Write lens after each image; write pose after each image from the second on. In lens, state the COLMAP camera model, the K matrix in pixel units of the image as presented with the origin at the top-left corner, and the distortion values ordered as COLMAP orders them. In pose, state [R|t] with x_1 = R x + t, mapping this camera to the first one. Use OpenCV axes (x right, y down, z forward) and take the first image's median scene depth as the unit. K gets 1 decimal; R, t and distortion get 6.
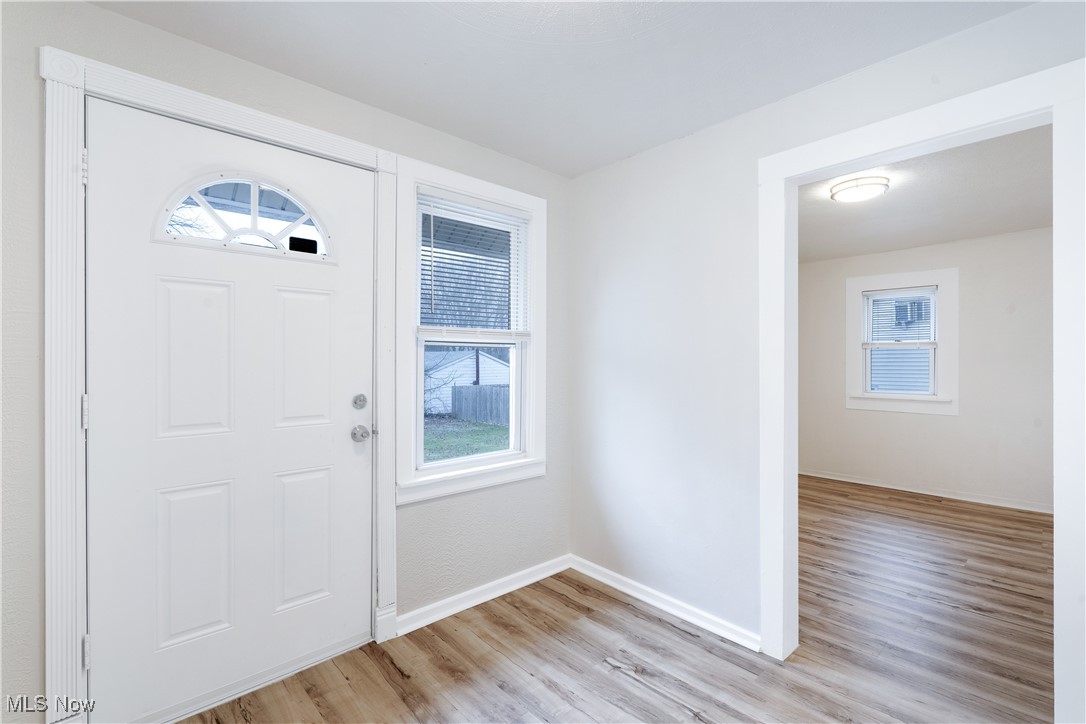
lens RADIAL K [[493.3, 0, 546.9], [0, 493.3, 361.4], [0, 0, 1]] dist [0.000465, -0.000123]
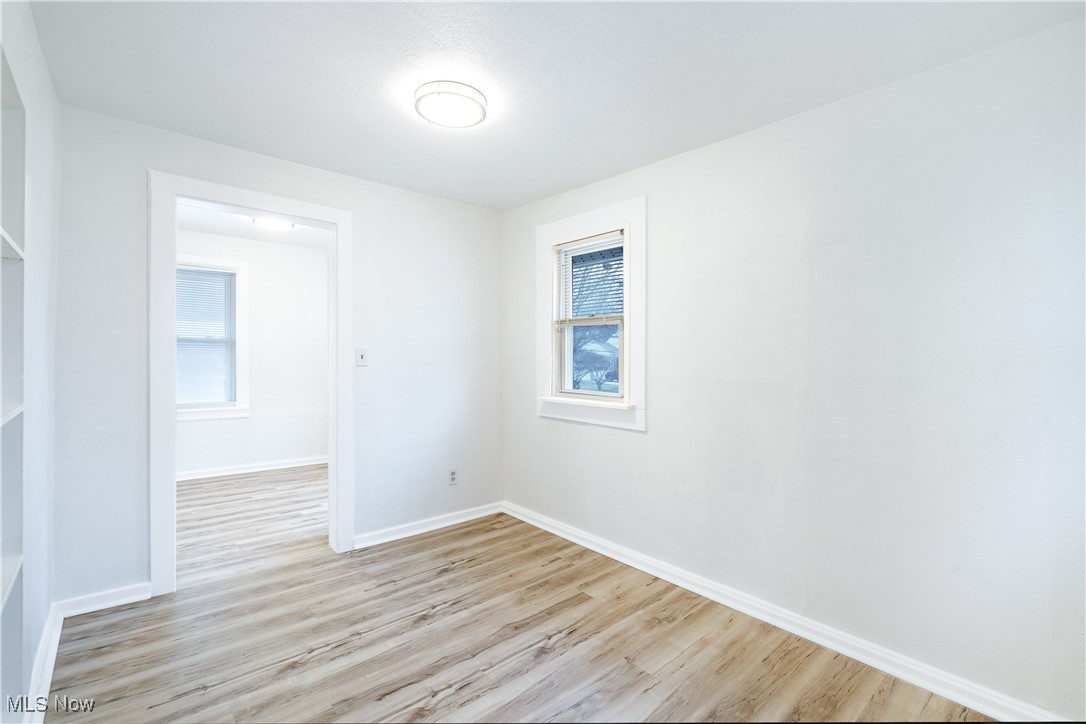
lens RADIAL K [[508.3, 0, 538.3], [0, 508.3, 363.7], [0, 0, 1]] dist [0.001762, 0.000286]
pose [[-0.065230, 0.017133, -0.997723, 1.542613], [-0.008123, 0.999810, 0.017699, 0.014958], [0.997837, 0.009259, -0.065078, 1.351665]]
